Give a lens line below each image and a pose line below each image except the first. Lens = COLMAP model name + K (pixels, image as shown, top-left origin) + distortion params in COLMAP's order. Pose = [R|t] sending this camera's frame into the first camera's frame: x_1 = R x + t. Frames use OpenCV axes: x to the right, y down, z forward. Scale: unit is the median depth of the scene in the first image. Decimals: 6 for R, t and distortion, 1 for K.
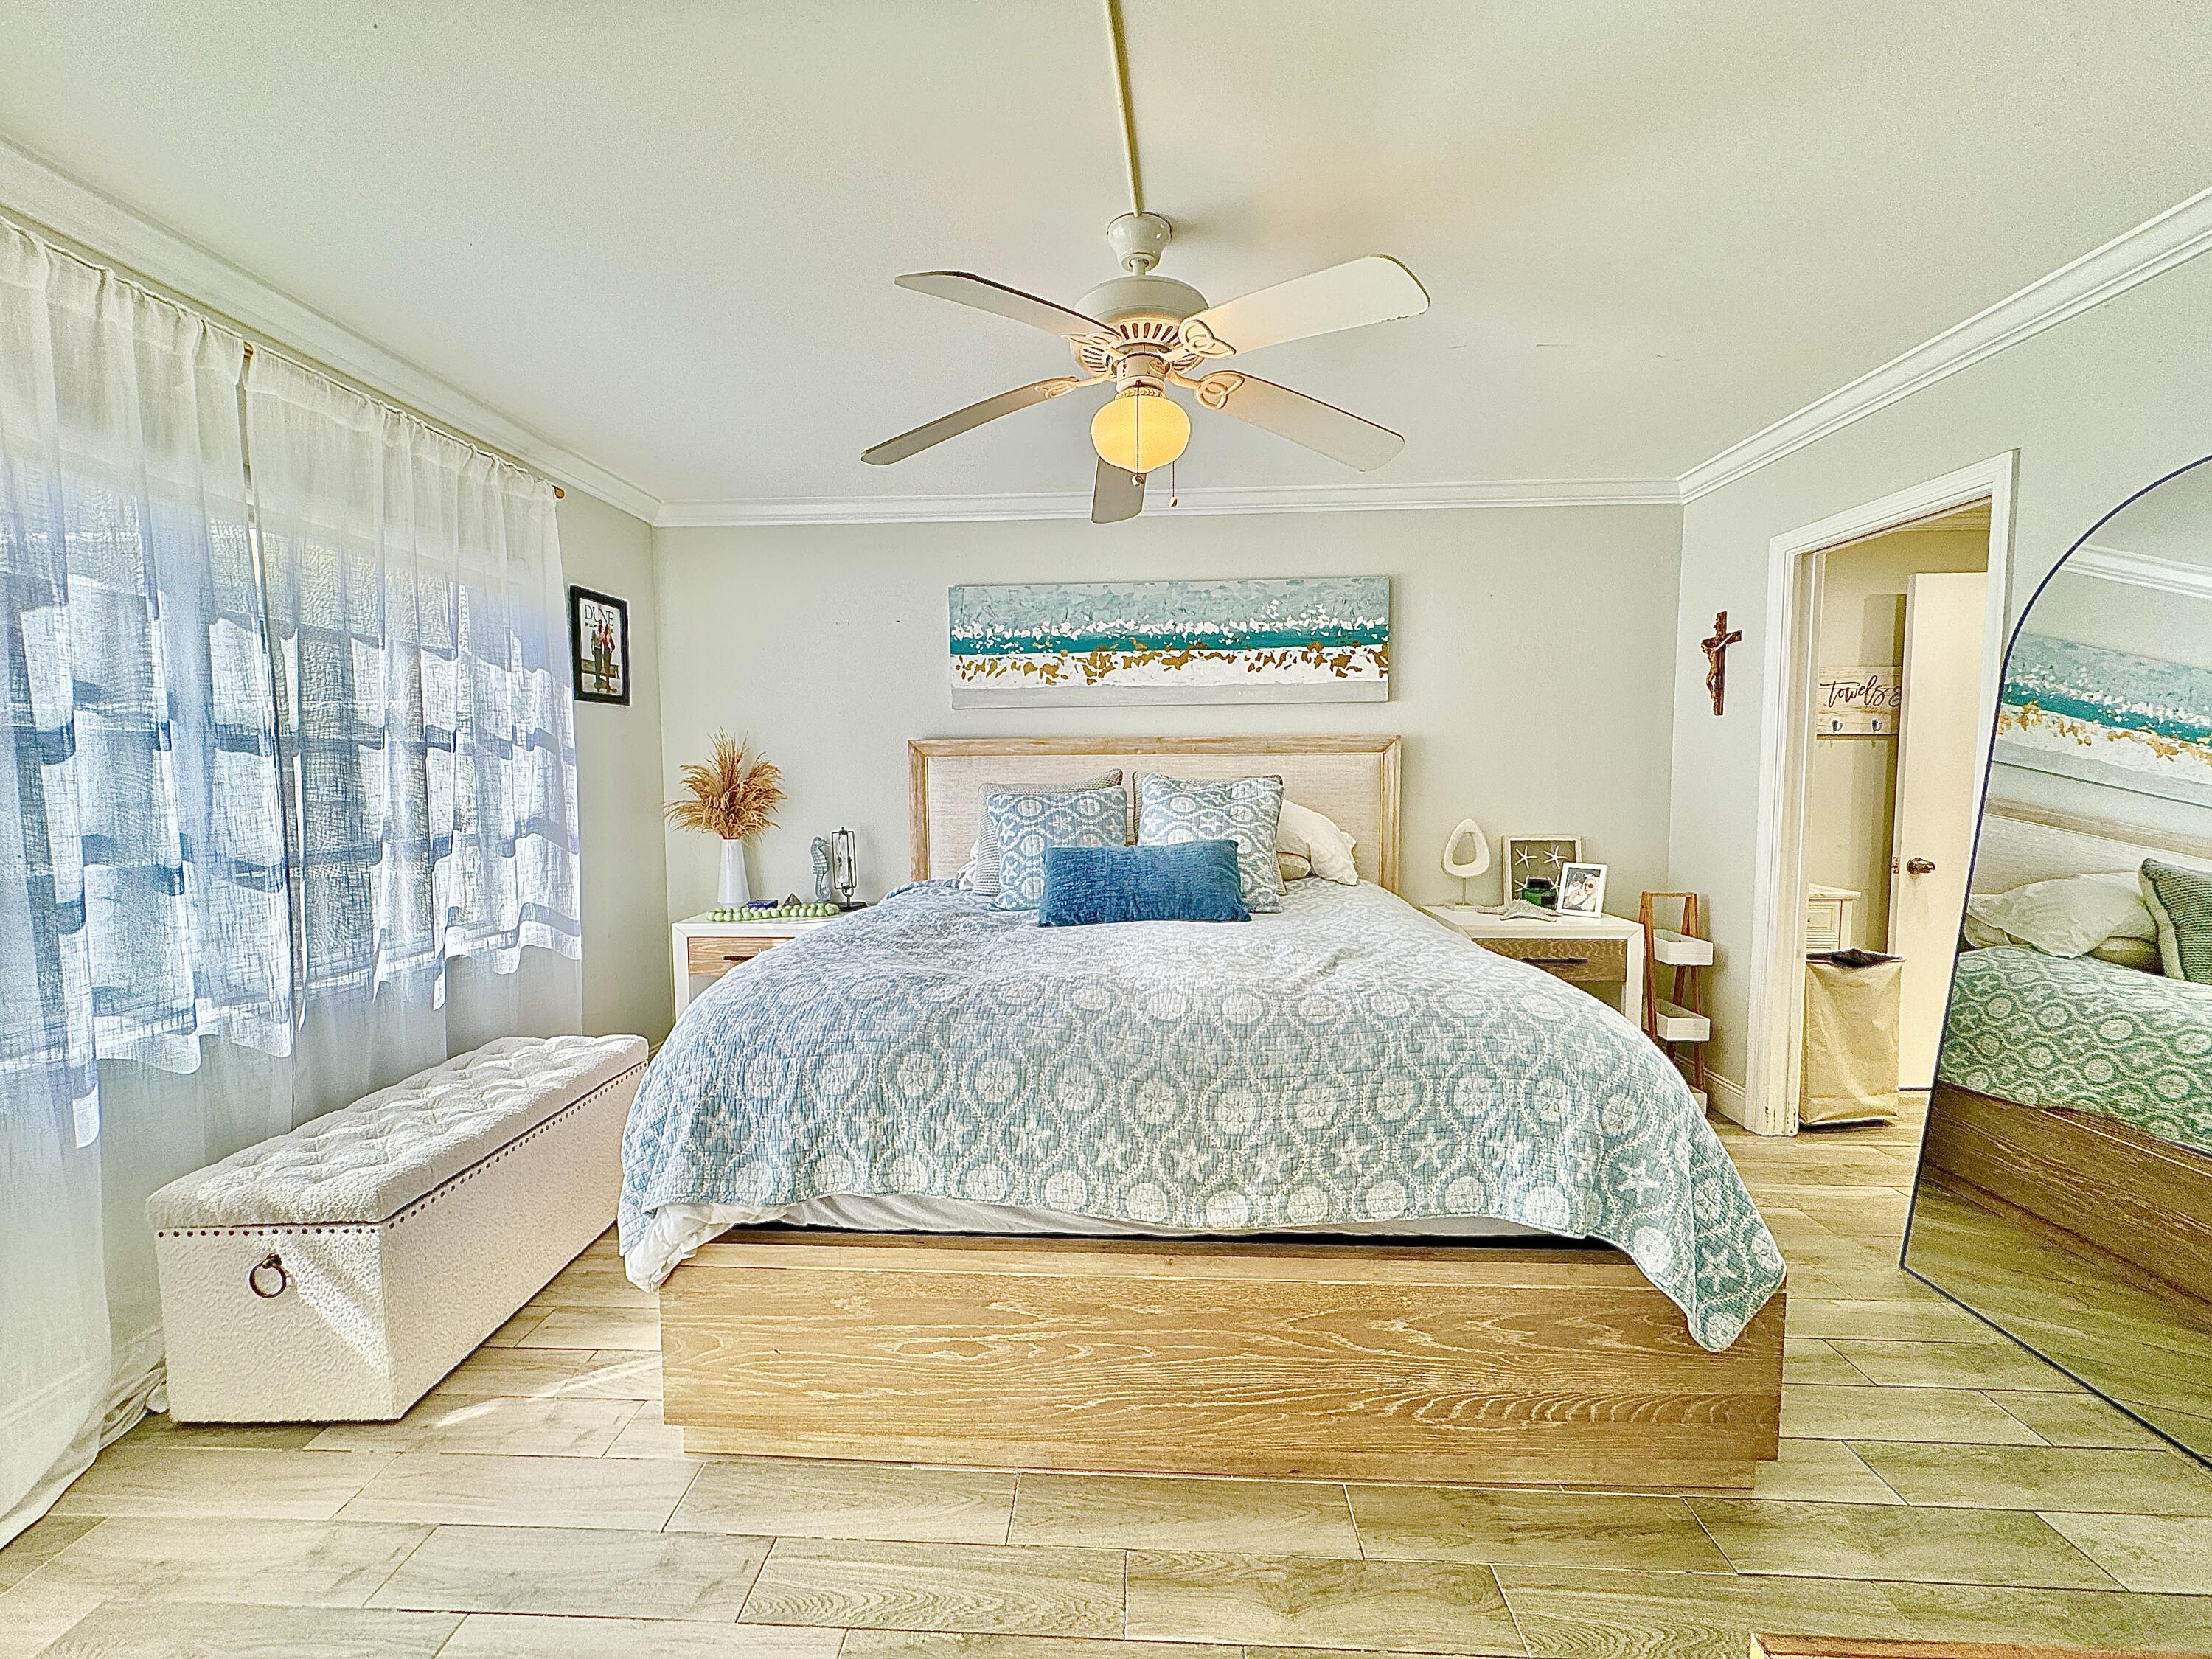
lens RADIAL K [[882.2, 0, 1099.0], [0, 882.2, 827.9], [0, 0, 1]] dist [-0.001848, 0.000493]
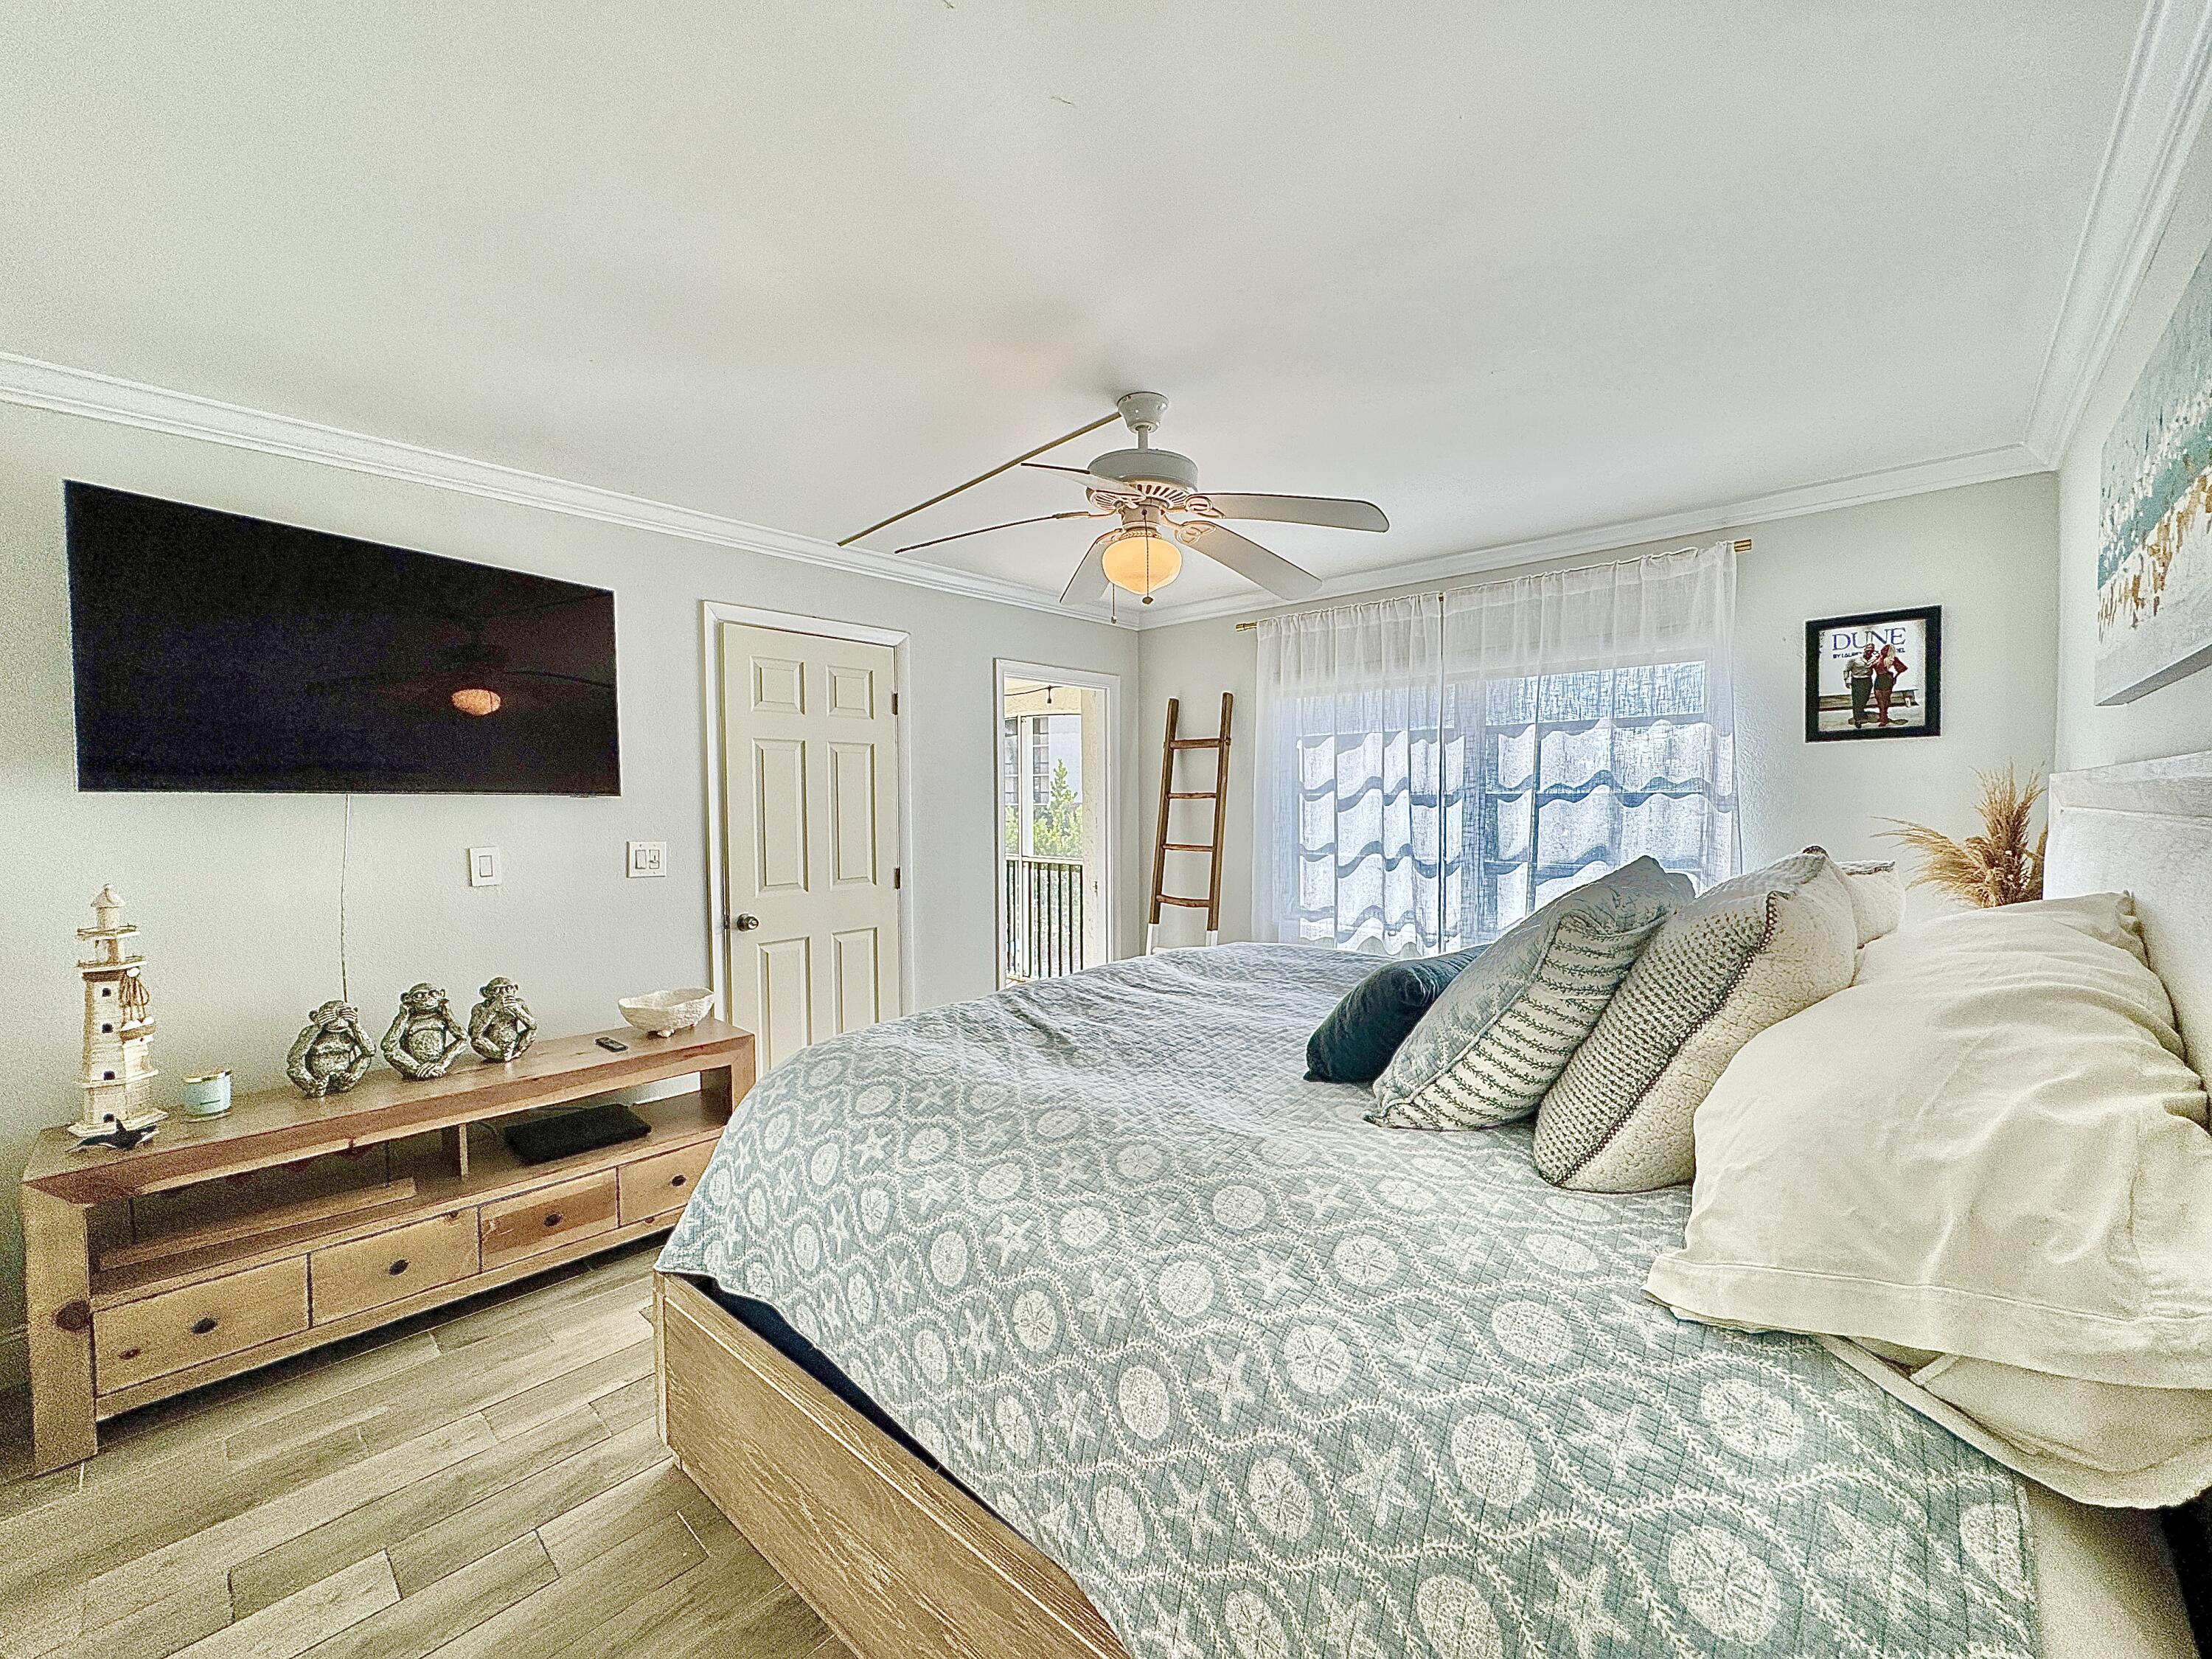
lens RADIAL K [[882.2, 0, 1103.0], [0, 882.2, 825.8], [0, 0, 1]] dist [-0.001848, 0.000493]
pose [[-0.636202, 0.034639, -0.770744, 0.550460], [-0.039479, 0.996221, 0.077360, -0.089861], [0.770512, 0.079645, -0.632431, 0.923902]]
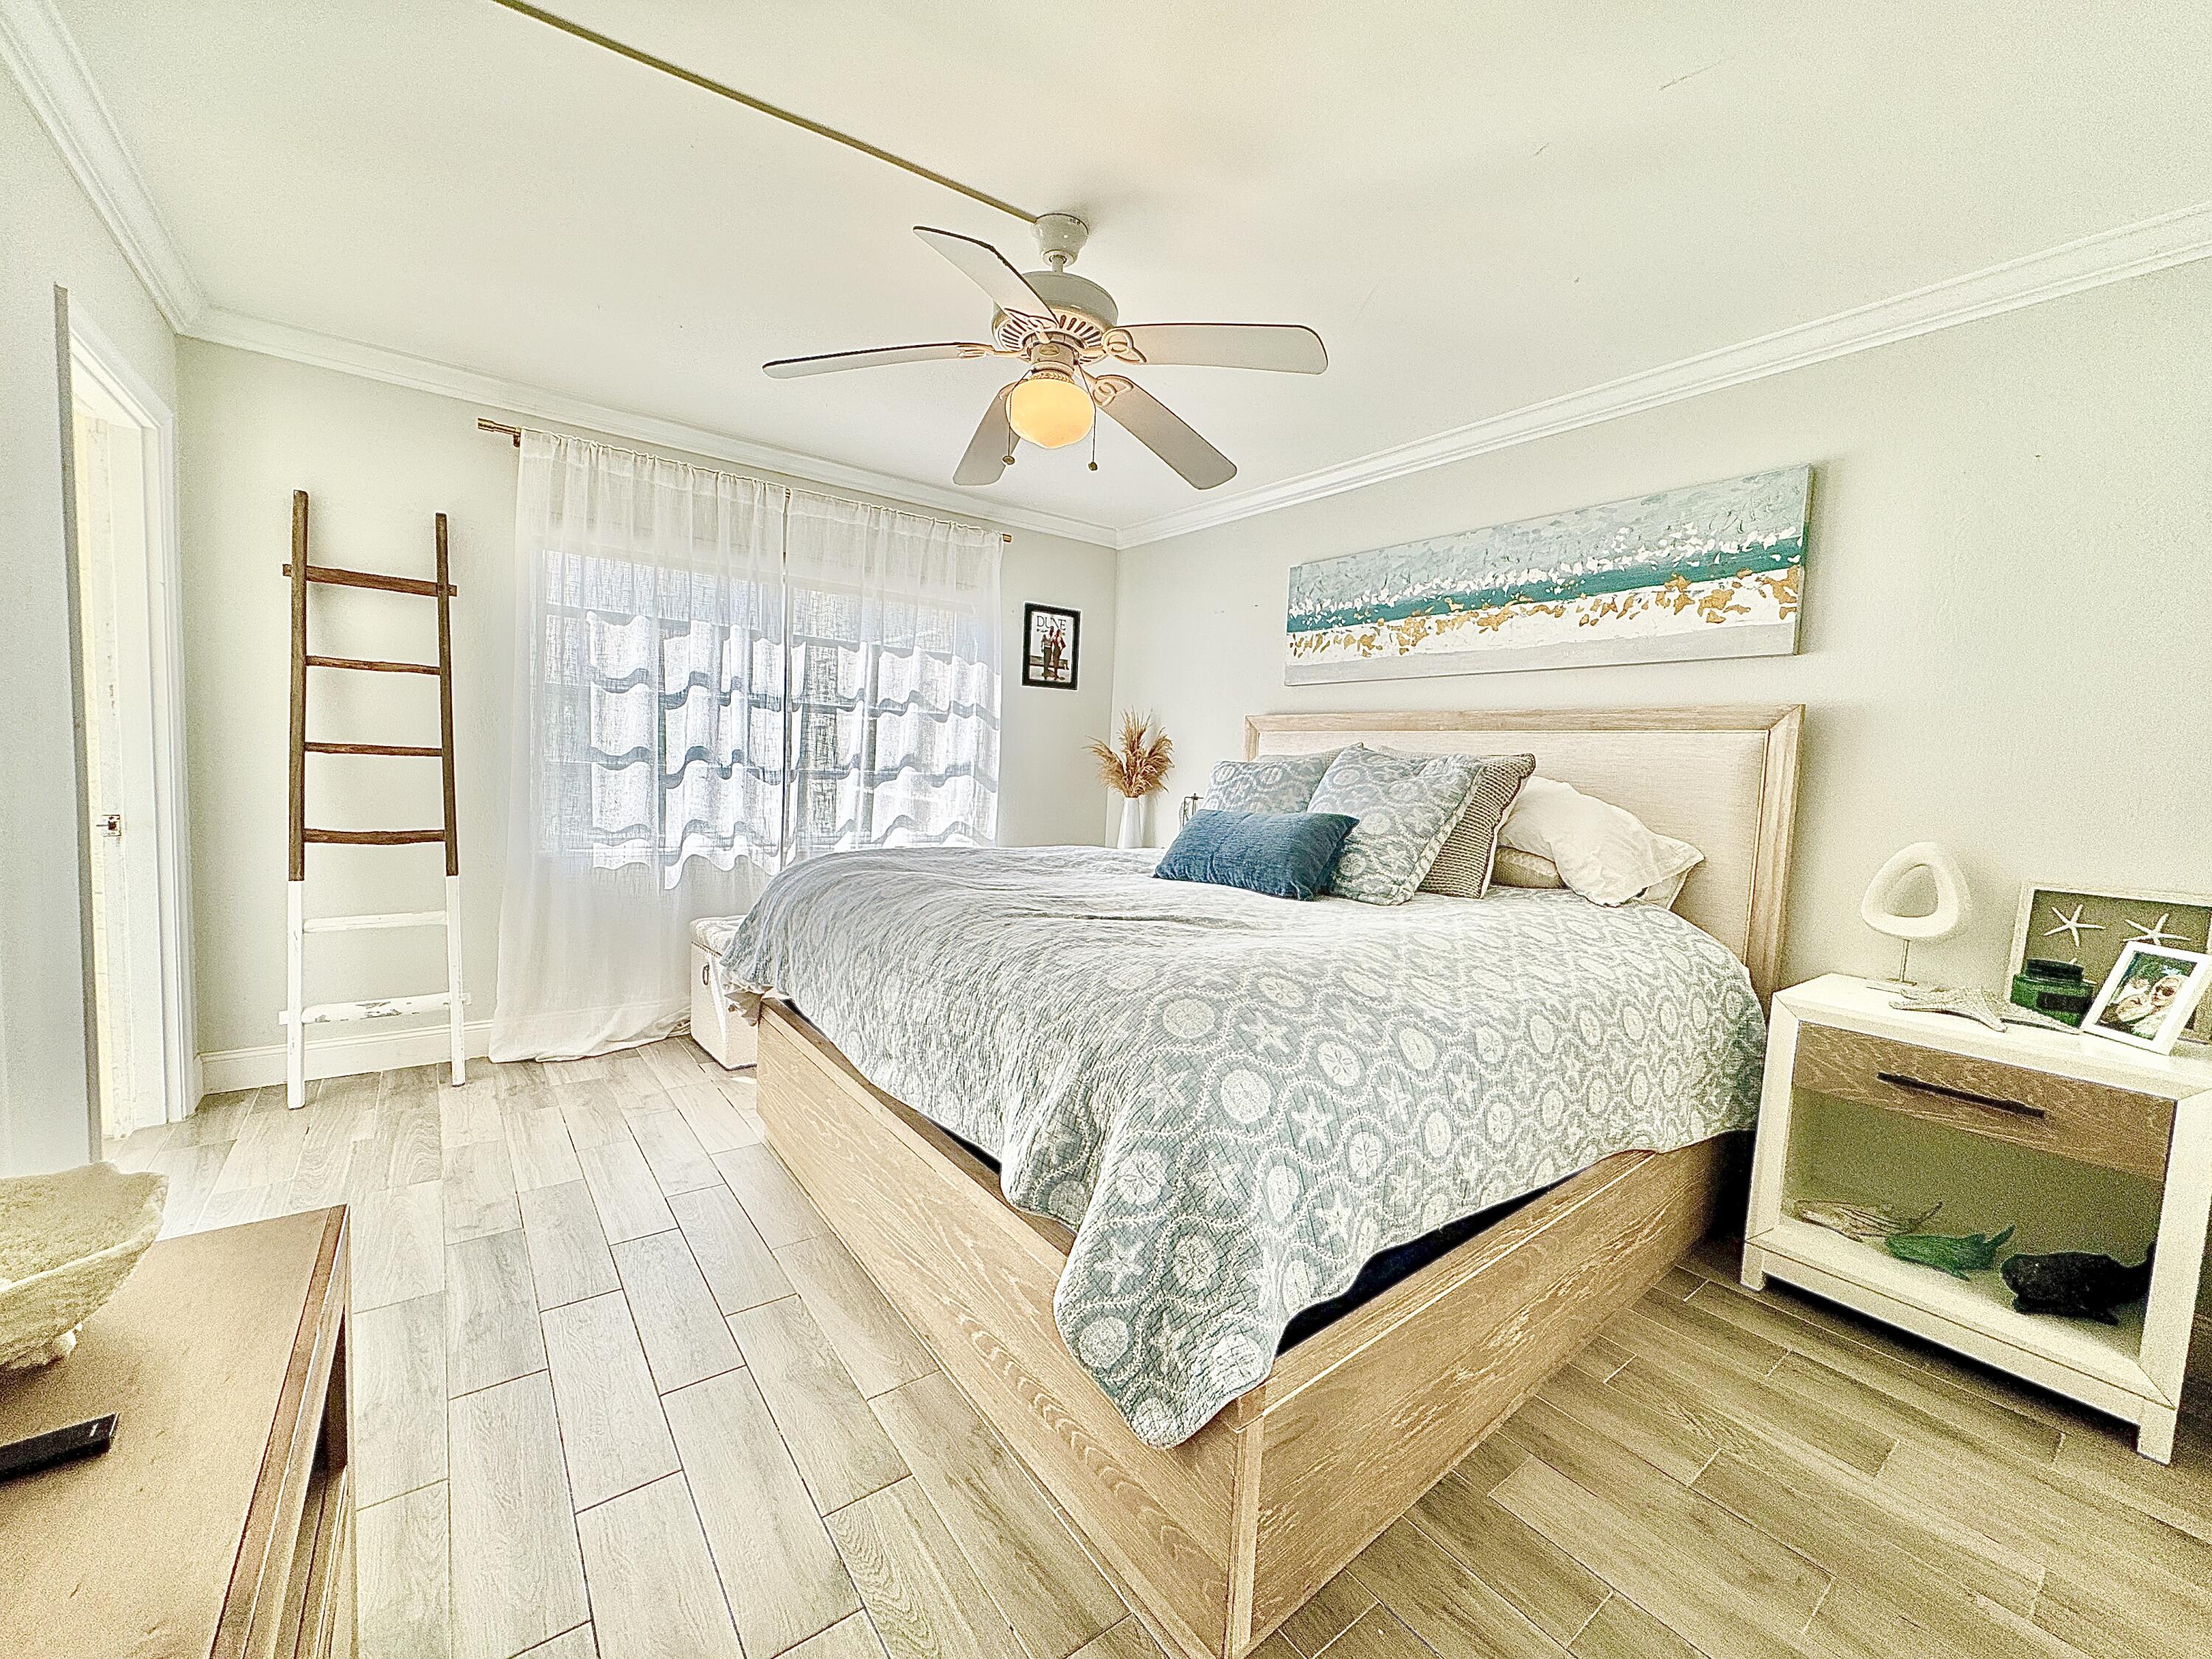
lens RADIAL K [[882.2, 0, 1102.6], [0, 882.2, 826.8], [0, 0, 1]] dist [-0.001848, 0.000493]
pose [[0.640834, 0.091662, -0.762188, 0.514513], [-0.099792, 0.994368, 0.035681, 0.013595], [0.761166, 0.053195, 0.646372, 0.187058]]
